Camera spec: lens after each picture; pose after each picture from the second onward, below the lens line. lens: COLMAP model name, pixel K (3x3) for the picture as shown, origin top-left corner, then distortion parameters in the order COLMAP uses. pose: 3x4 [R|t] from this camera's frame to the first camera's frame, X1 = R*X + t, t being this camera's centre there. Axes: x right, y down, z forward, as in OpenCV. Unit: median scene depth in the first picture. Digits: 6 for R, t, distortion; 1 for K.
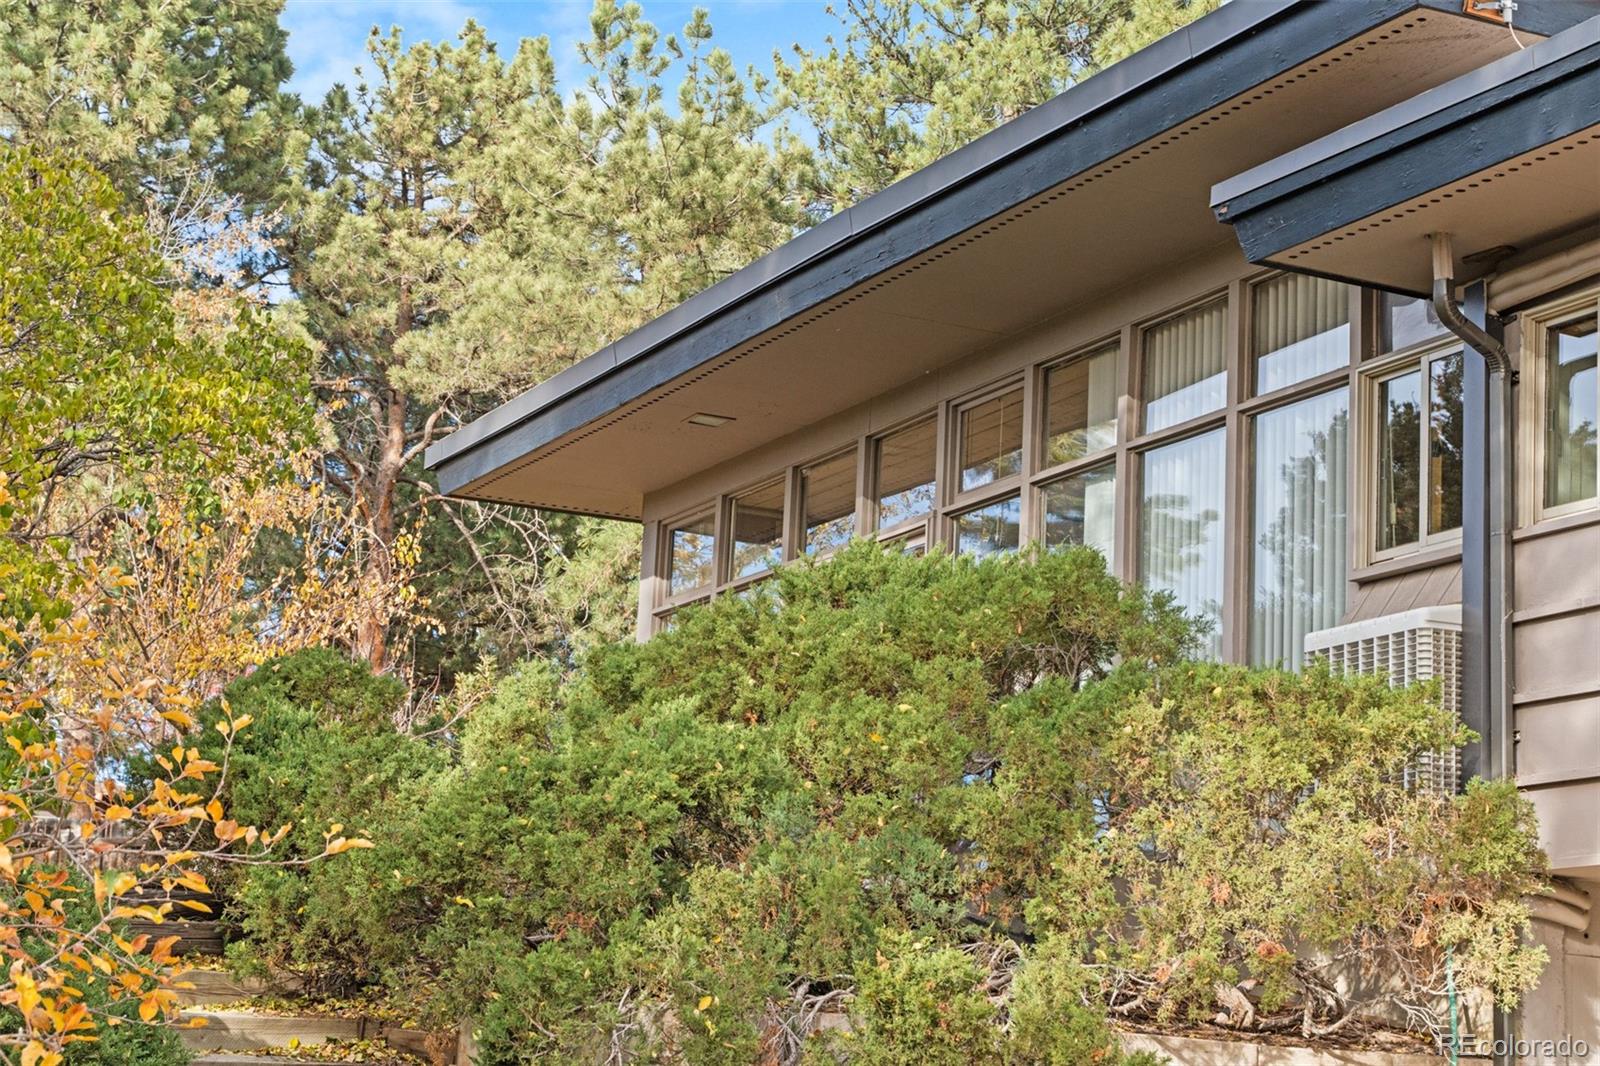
lens RADIAL K [[3037.0, 0, 800.5], [0, 3037.0, 531.7], [0, 0, 1]] dist [-0.103589, 0.000000]
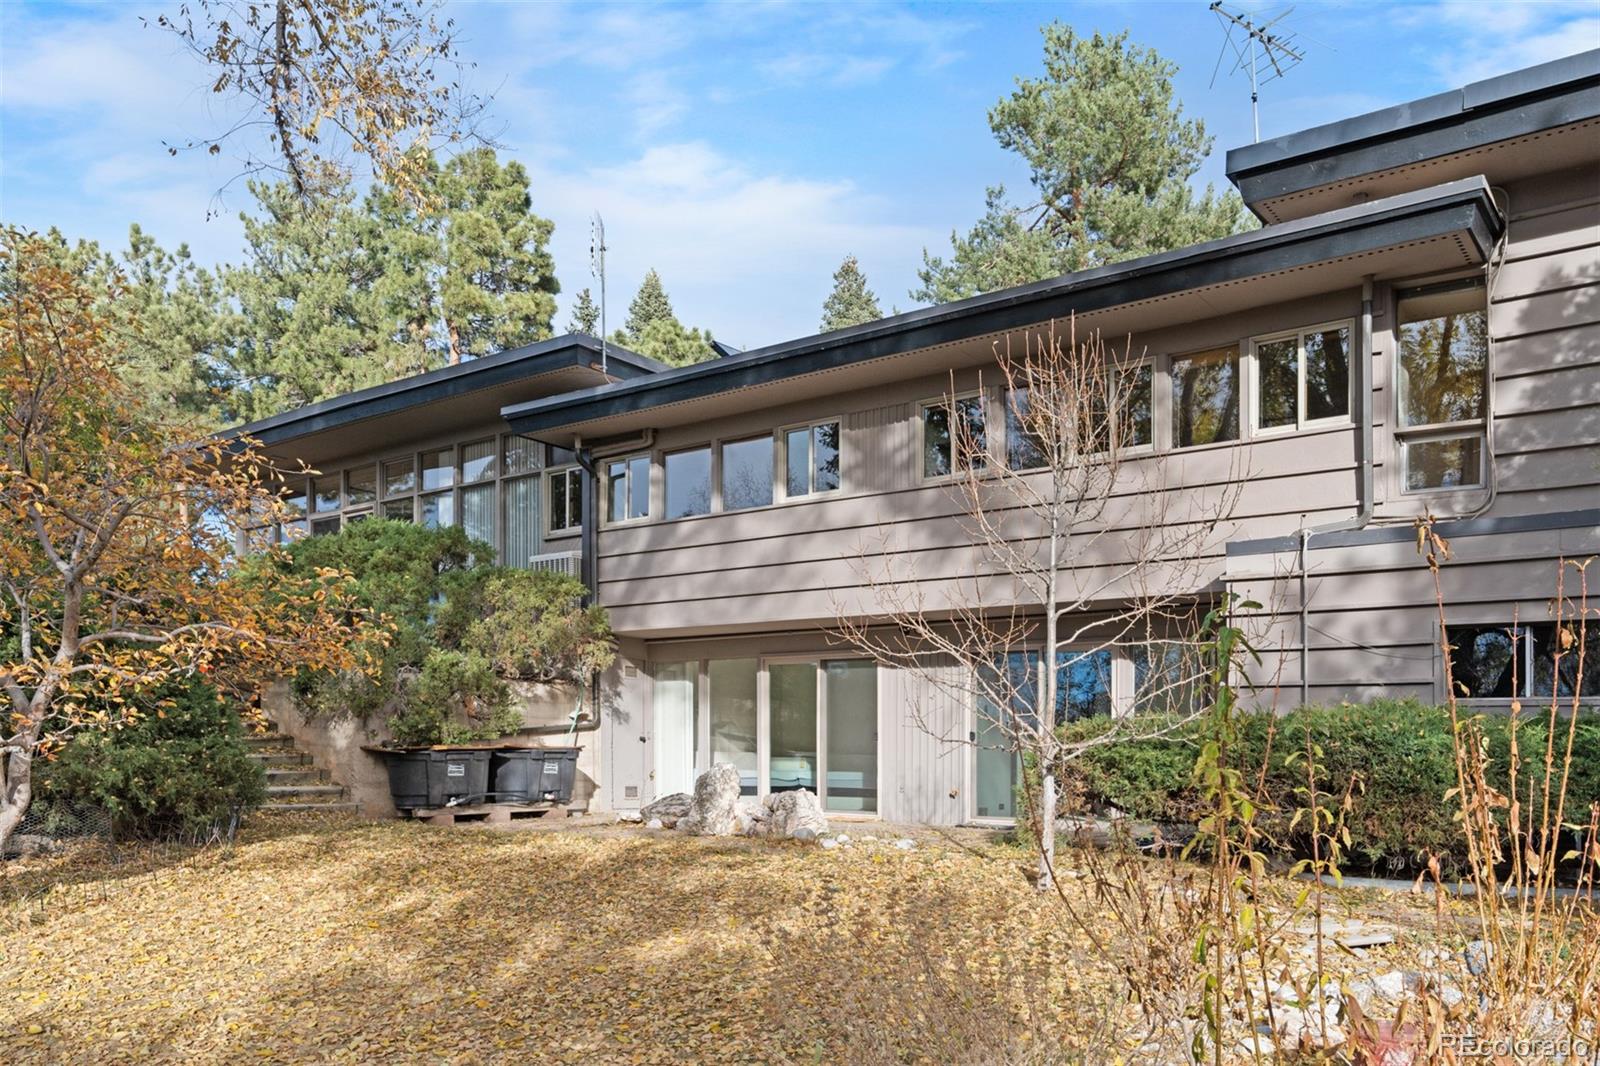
lens RADIAL K [[1197.0, 0, 800.2], [0, 1197.0, 535.3], [0, 0, 1]] dist [0.002921, 0.001369]
pose [[0.896393, 0.047470, 0.440711, -0.130936], [-0.061913, 0.997911, 0.018443, -0.028730], [-0.438915, -0.043818, 0.897460, -0.246384]]
